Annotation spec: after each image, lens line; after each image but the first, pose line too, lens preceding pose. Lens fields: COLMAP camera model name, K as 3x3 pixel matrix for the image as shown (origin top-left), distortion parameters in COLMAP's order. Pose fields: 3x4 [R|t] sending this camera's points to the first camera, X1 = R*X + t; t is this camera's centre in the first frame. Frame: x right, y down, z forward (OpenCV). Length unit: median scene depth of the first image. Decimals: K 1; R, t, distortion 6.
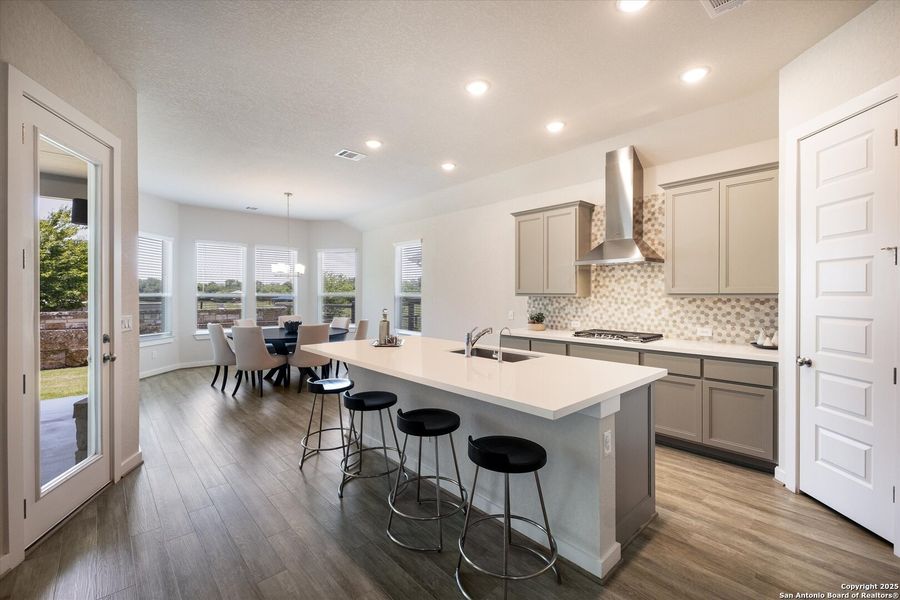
lens RADIAL K [[392.5, 0, 446.9], [0, 392.5, 295.9], [0, 0, 1]] dist [0.001513, 0.000229]
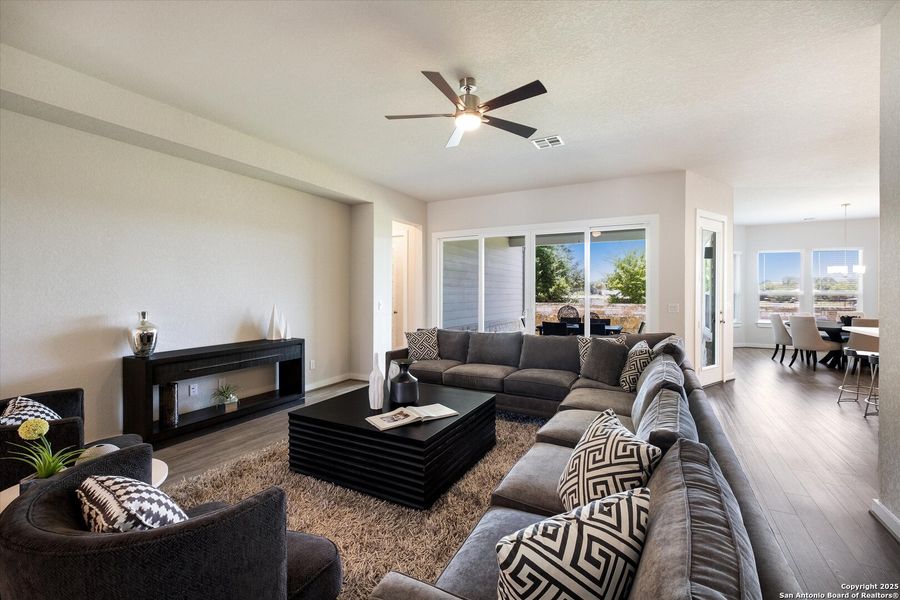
lens RADIAL K [[392.5, 0, 446.9], [0, 392.5, 295.9], [0, 0, 1]] dist [0.001513, 0.000229]
pose [[0.352153, 0.000600, -0.935942, 0.336355], [0.002765, 0.999995, 0.001682, -0.003551], [0.935939, -0.003181, 0.352149, -0.637596]]
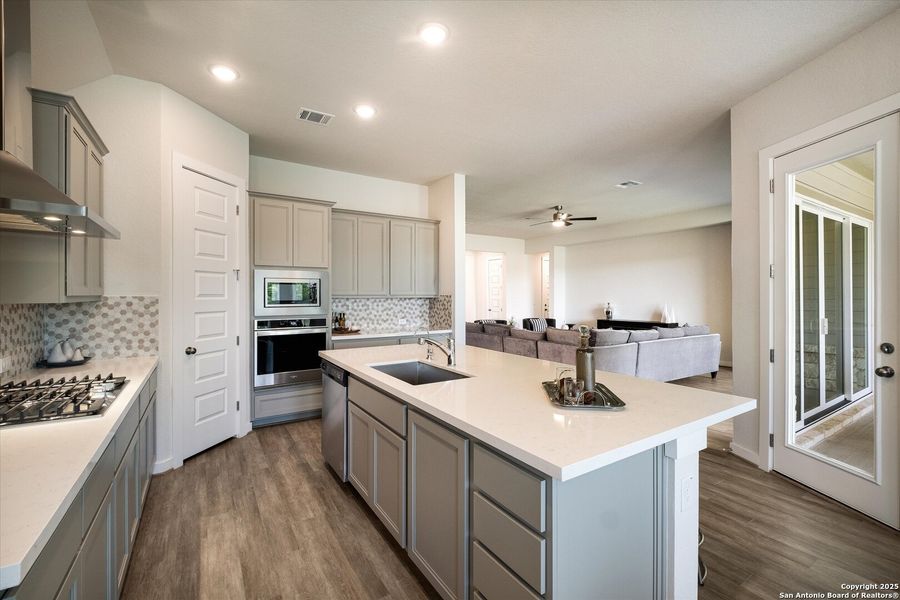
lens RADIAL K [[392.5, 0, 446.9], [0, 392.5, 295.9], [0, 0, 1]] dist [0.001513, 0.000229]
pose [[-0.988287, -0.006428, 0.152471, -0.043925], [-0.006058, 0.999977, 0.002894, -0.009557], [-0.152486, 0.001936, -0.988304, 1.126274]]
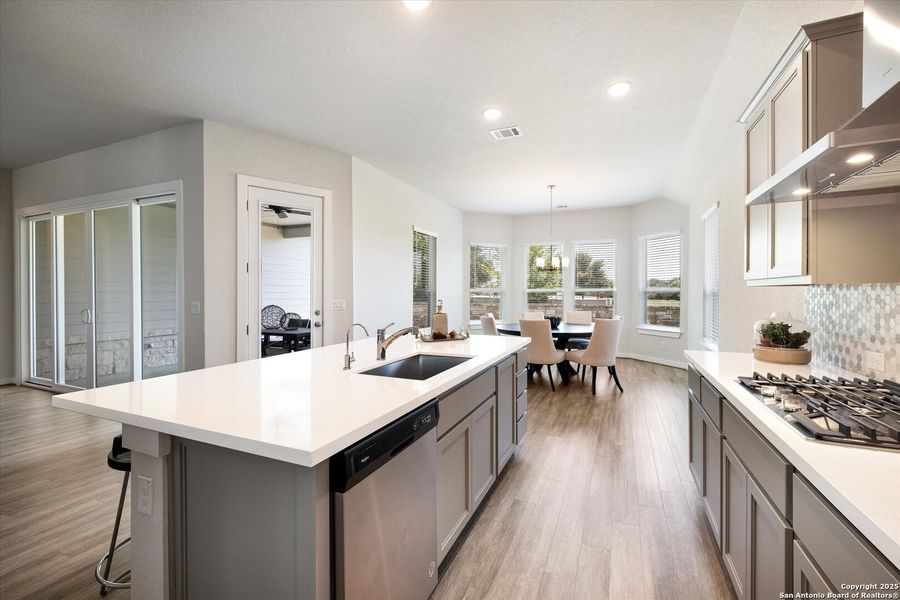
lens RADIAL K [[392.5, 0, 446.9], [0, 392.5, 295.9], [0, 0, 1]] dist [0.001513, 0.000229]
pose [[0.430538, 0.000961, -0.902572, 0.483281], [0.003489, 0.999990, 0.002729, 0.008895], [0.902566, -0.004324, 0.430531, 0.473339]]
